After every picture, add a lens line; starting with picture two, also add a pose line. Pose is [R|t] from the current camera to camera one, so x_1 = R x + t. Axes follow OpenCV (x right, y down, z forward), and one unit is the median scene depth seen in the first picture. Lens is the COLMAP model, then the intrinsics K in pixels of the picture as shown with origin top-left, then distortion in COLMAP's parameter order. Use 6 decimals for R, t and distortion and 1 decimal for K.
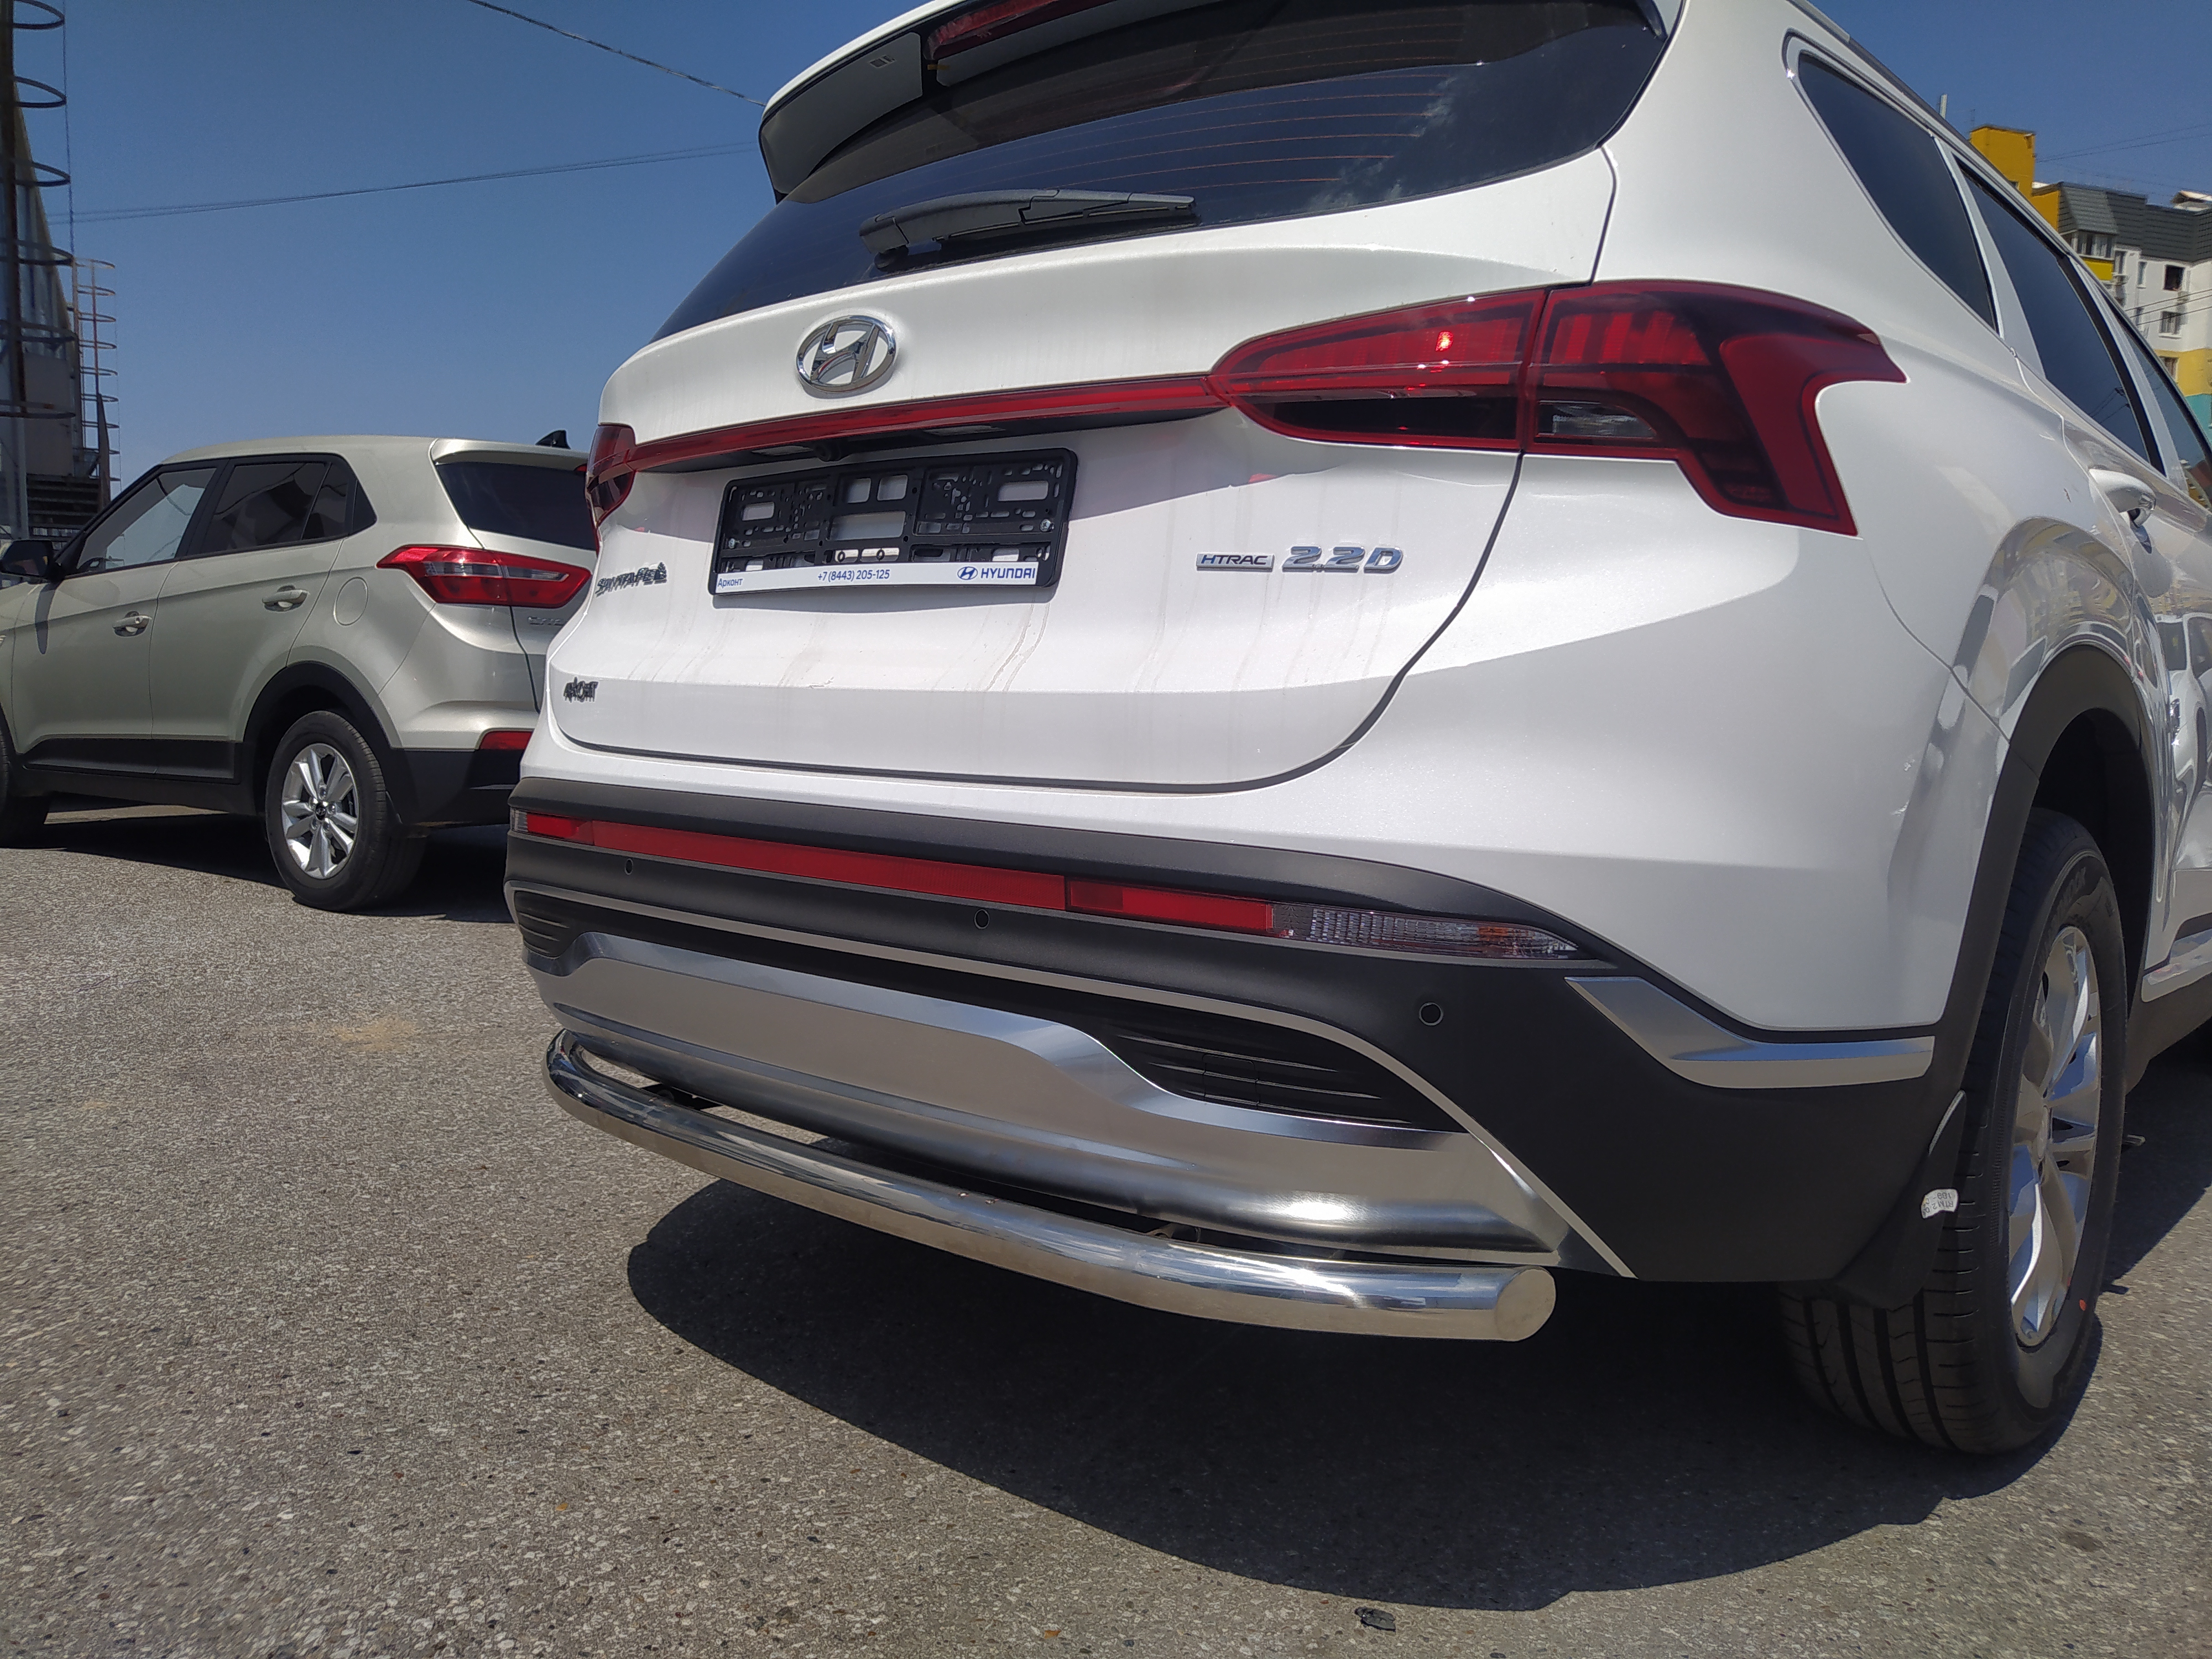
lens RADIAL K [[1732.0, 0, 1069.9], [0, 1732.0, 817.7], [0, 0, 1]] dist [0.049859, -0.065221]
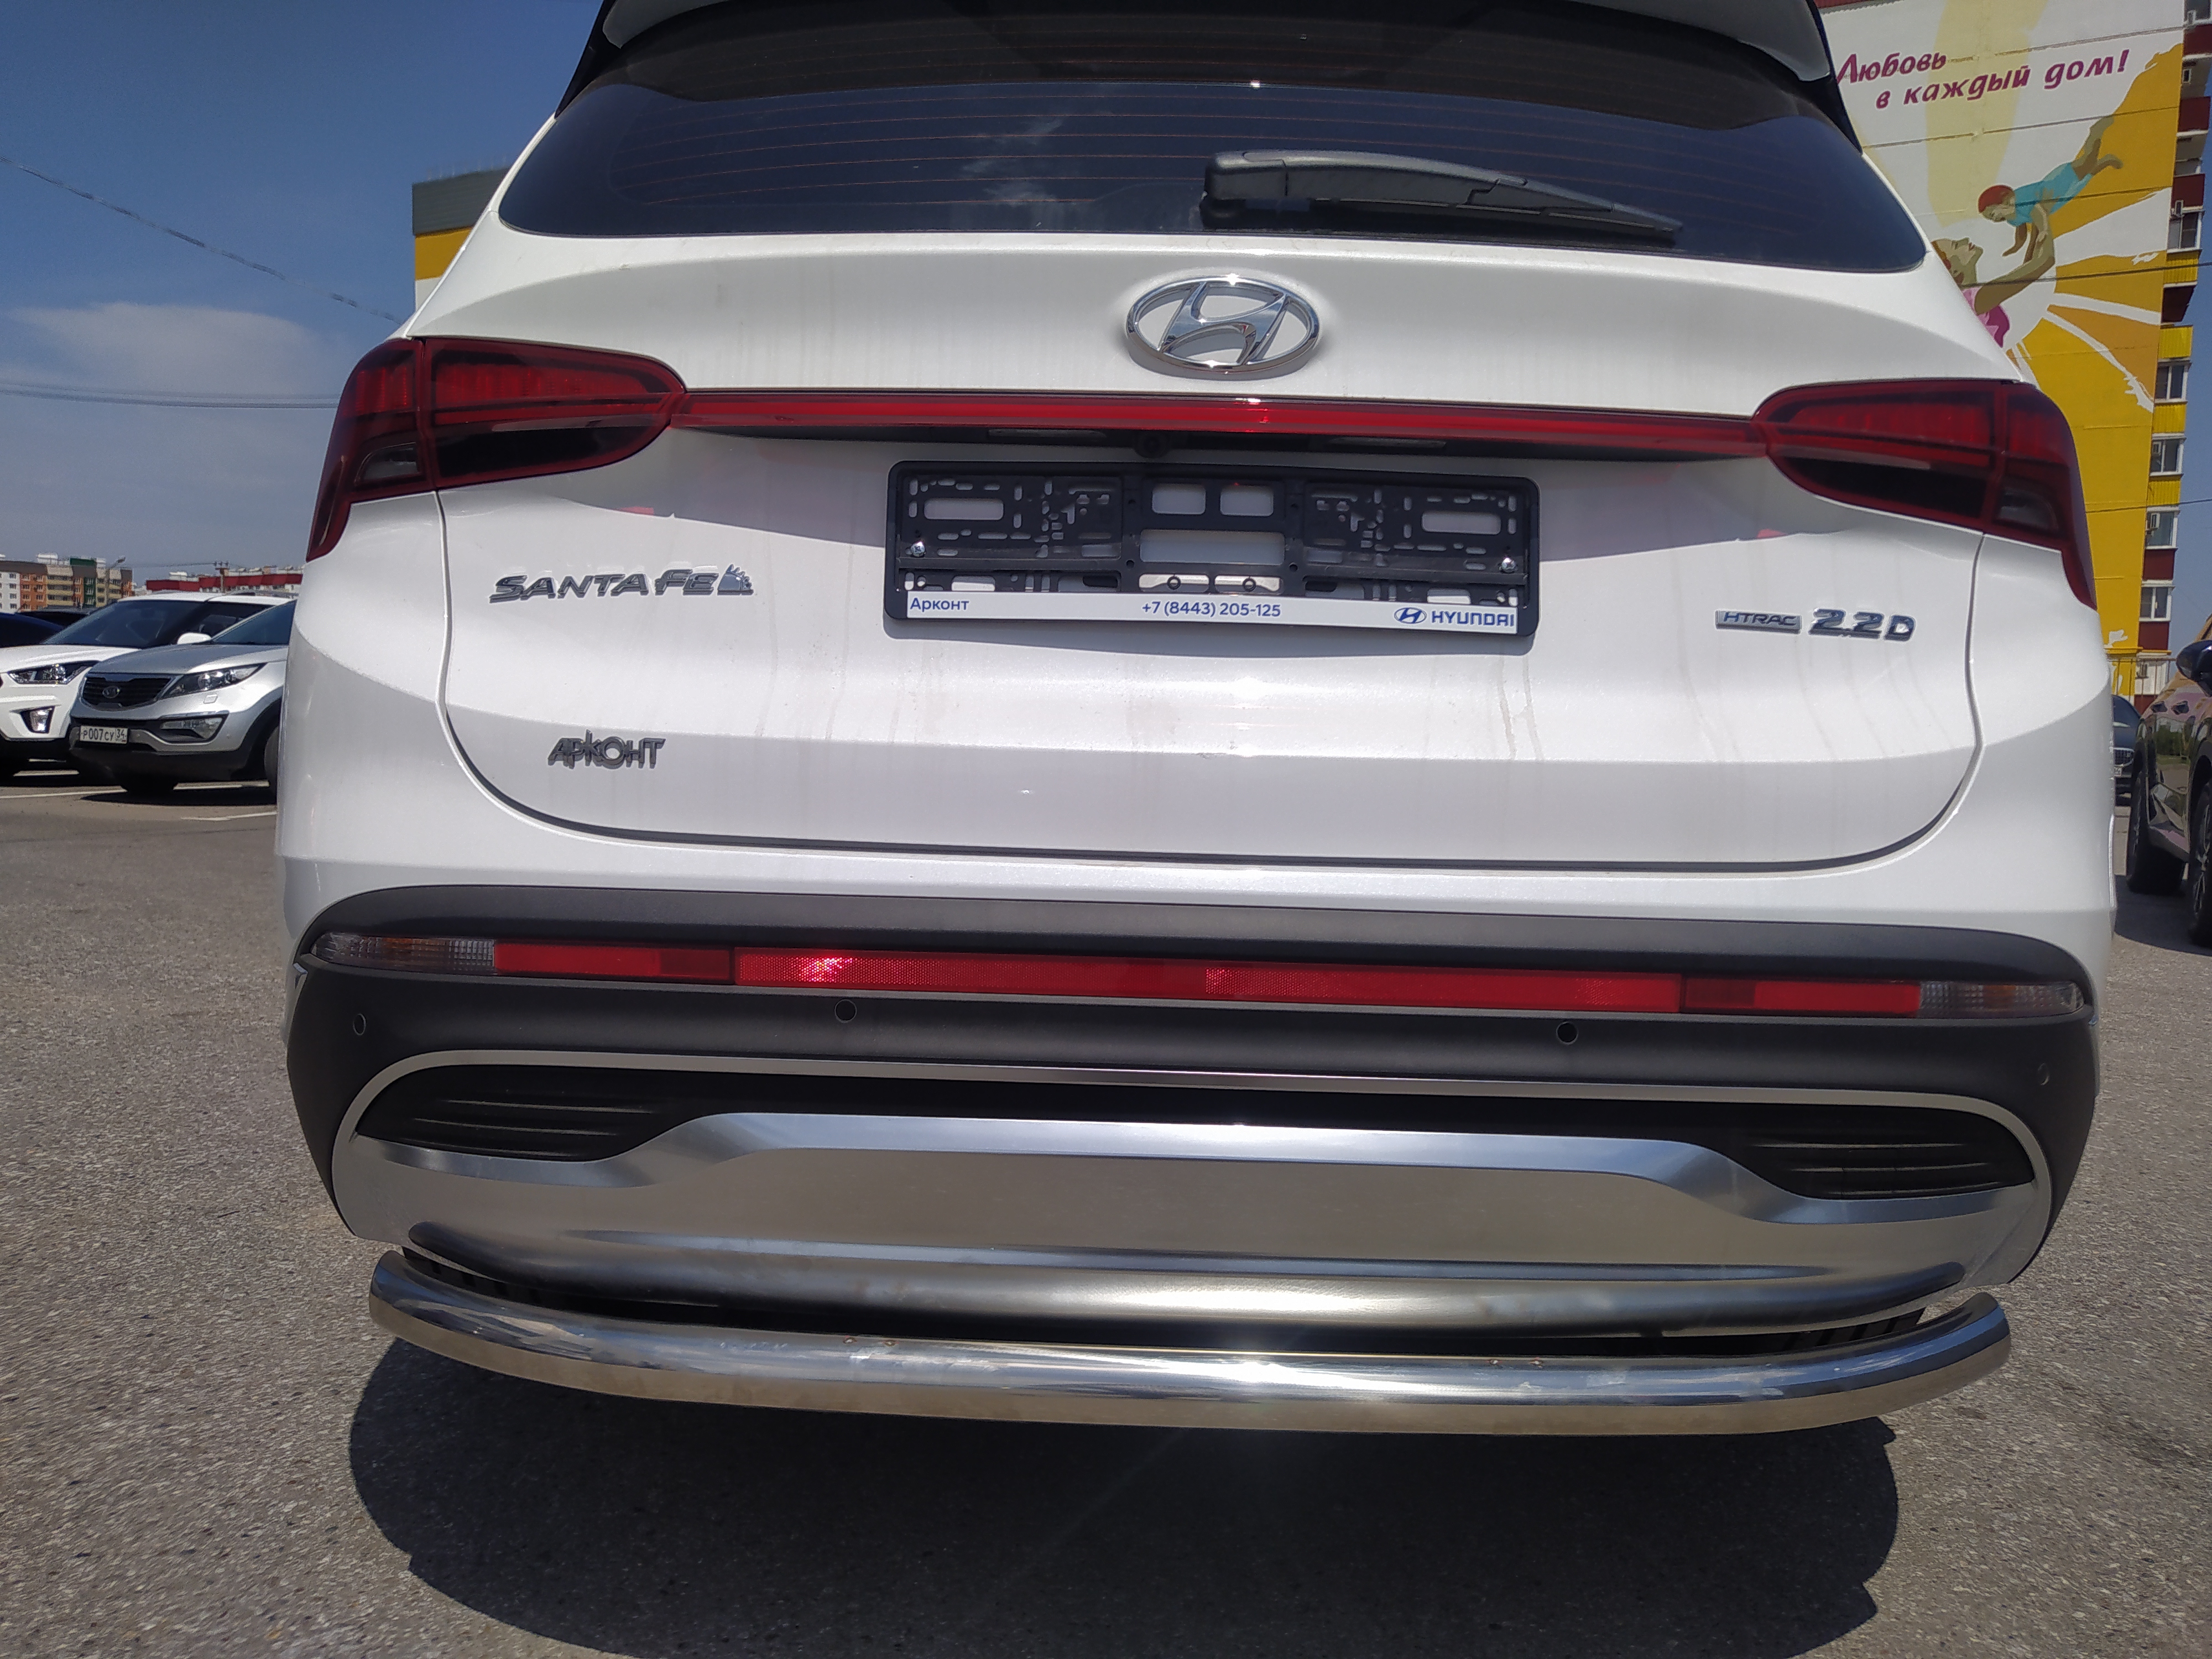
lens RADIAL K [[1732.0, 0, 1097.1], [0, 1732.0, 804.9], [0, 0, 1]] dist [0.049859, -0.065221]
pose [[0.750900, -0.041265, 0.659125, -0.697131], [0.040871, 0.999037, 0.015985, -0.067570], [-0.659150, 0.014936, 0.751863, 0.458936]]
